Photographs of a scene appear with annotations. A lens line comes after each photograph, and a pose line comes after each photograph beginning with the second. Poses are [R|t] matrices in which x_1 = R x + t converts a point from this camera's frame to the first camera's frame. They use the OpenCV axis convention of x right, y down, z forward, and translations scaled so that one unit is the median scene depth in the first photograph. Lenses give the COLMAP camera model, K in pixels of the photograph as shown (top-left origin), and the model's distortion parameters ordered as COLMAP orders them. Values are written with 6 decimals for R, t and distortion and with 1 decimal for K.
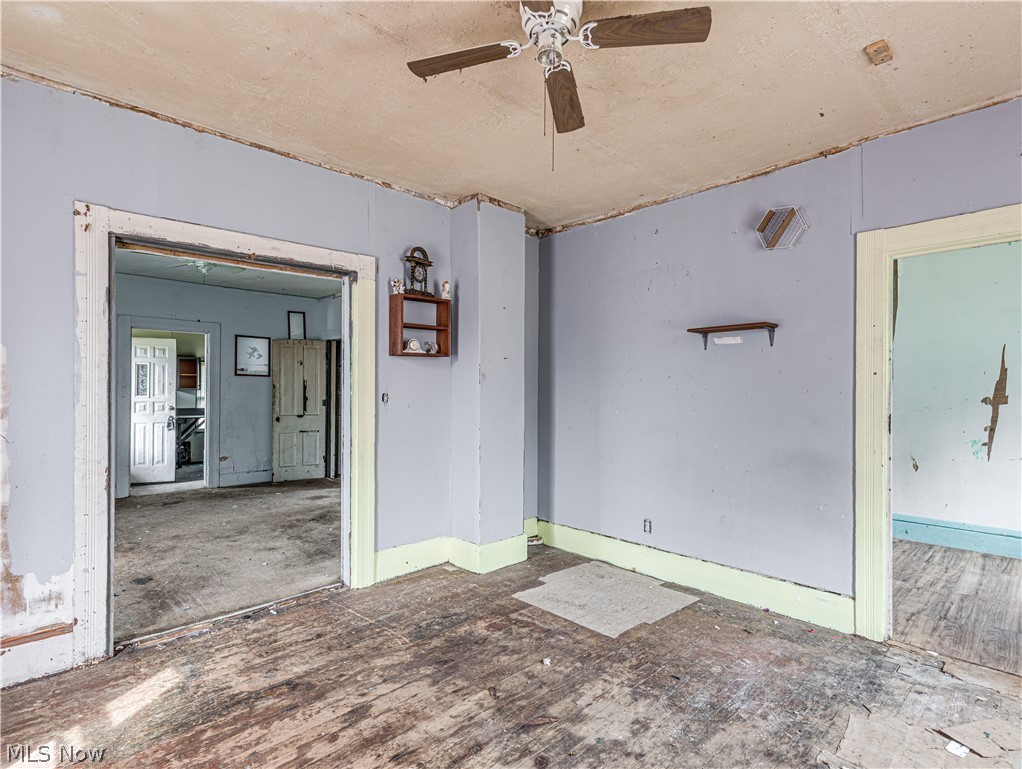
lens RADIAL K [[520.3, 0, 510.7], [0, 520.3, 388.8], [0, 0, 1]] dist [-0.001782, -0.000121]
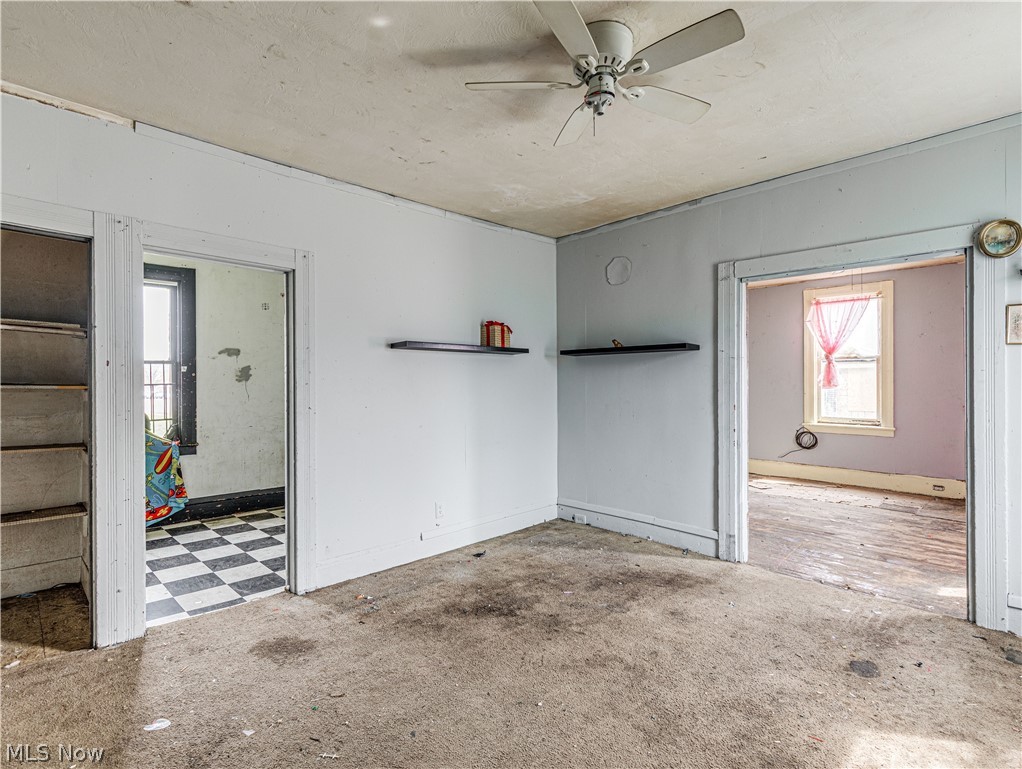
lens RADIAL K [[520.3, 0, 510.6], [0, 520.3, 385.9], [0, 0, 1]] dist [-0.001782, -0.000121]
pose [[0.003448, 0.000307, 0.999994, -1.257901], [-0.005565, 0.999984, -0.000288, 0.006283], [-0.999979, -0.005564, 0.003450, 1.326503]]
